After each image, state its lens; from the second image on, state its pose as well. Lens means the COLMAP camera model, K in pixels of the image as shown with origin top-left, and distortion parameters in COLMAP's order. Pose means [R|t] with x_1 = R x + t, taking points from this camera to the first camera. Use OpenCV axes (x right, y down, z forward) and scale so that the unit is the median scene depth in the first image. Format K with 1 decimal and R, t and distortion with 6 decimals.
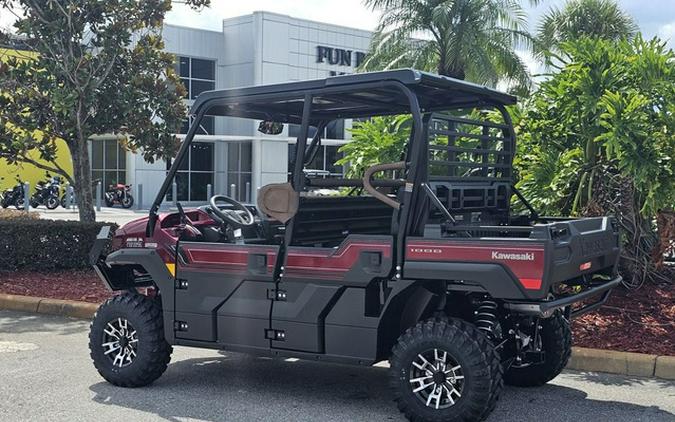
lens RADIAL K [[937.2, 0, 339.0], [0, 937.2, 230.3], [0, 0, 1]] dist [0.093383, -0.050266]
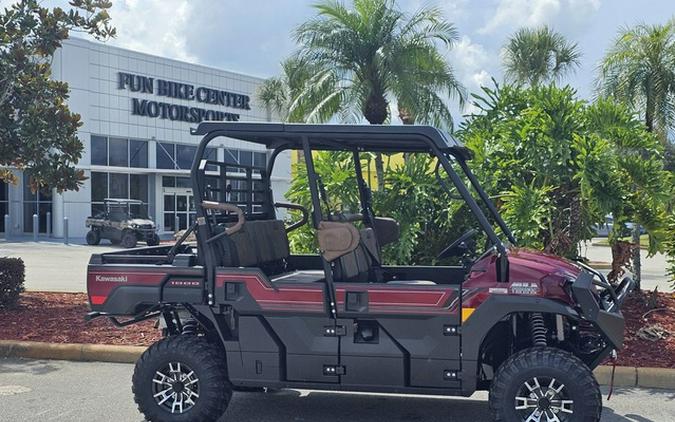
lens RADIAL K [[944.2, 0, 329.8], [0, 944.2, 242.9], [0, 0, 1]] dist [0.082079, -0.100895]
pose [[0.968655, -0.012824, 0.248079, -0.277549], [0.016887, 0.999756, -0.014257, -0.006998], [-0.247835, 0.017999, 0.968635, -0.021959]]
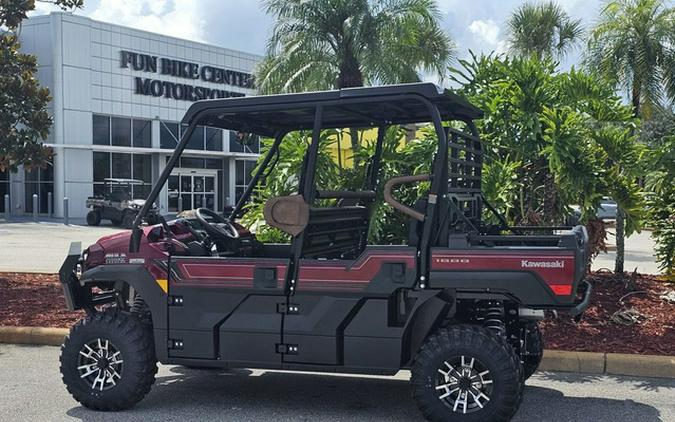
lens RADIAL K [[942.9, 0, 336.6], [0, 942.9, 242.7], [0, 0, 1]] dist [0.087878, -0.068168]
pose [[0.971846, -0.016090, 0.235067, -0.195154], [0.015401, 0.999870, 0.004765, -0.003500], [-0.235113, -0.001010, 0.971967, 0.016850]]
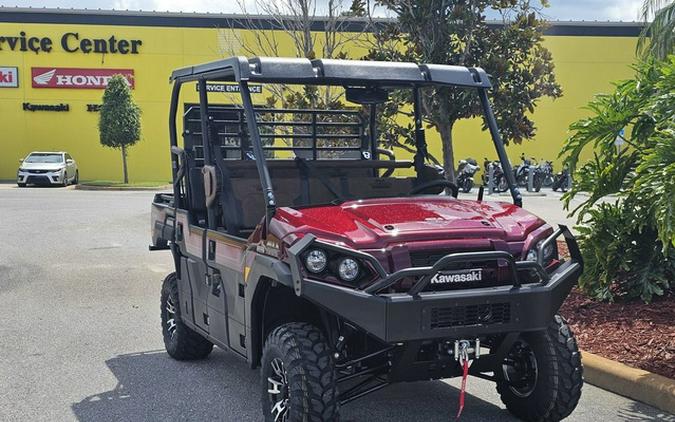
lens RADIAL K [[918.0, 0, 343.9], [0, 918.0, 258.9], [0, 0, 1]] dist [0.089064, -0.106323]
pose [[0.776405, 0.066950, -0.626668, 0.488994], [-0.036431, 0.997446, 0.061427, -0.010869], [0.629181, -0.024862, 0.776861, 0.240740]]
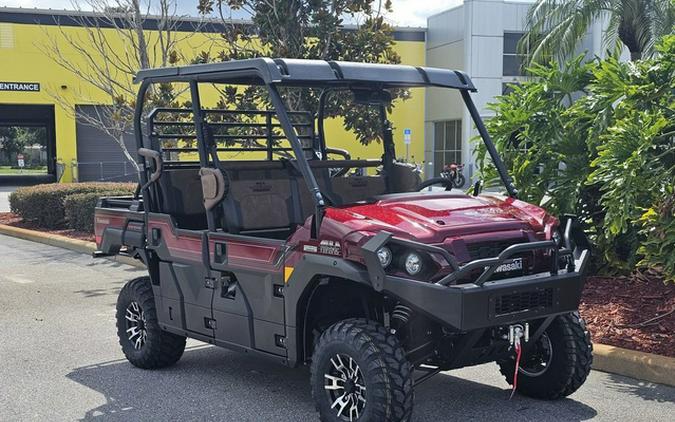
lens RADIAL K [[925.2, 0, 333.9], [0, 925.2, 251.8], [0, 0, 1]] dist [0.068327, -0.047630]
pose [[0.908848, 0.026122, -0.416309, 0.332120], [-0.006781, 0.998831, 0.047868, -0.005424], [0.417072, -0.040682, 0.907962, 0.115940]]
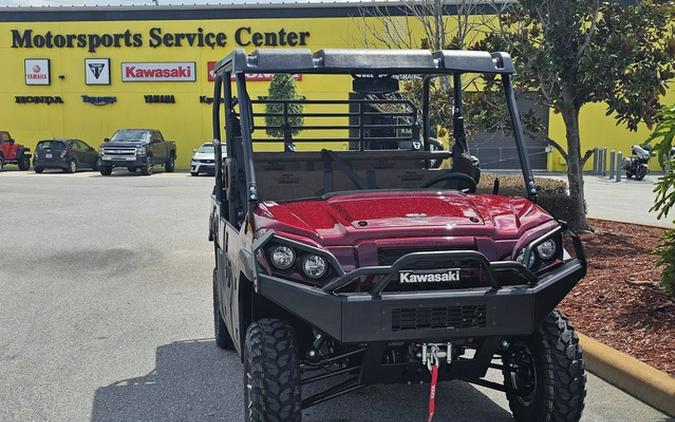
lens RADIAL K [[914.1, 0, 326.2], [0, 914.1, 265.6], [0, 0, 1]] dist [0.094308, -0.074794]
pose [[0.617473, 0.095381, -0.780788, 0.572864], [-0.038531, 0.995097, 0.091089, -0.020793], [0.785648, -0.026160, 0.618120, 0.352960]]
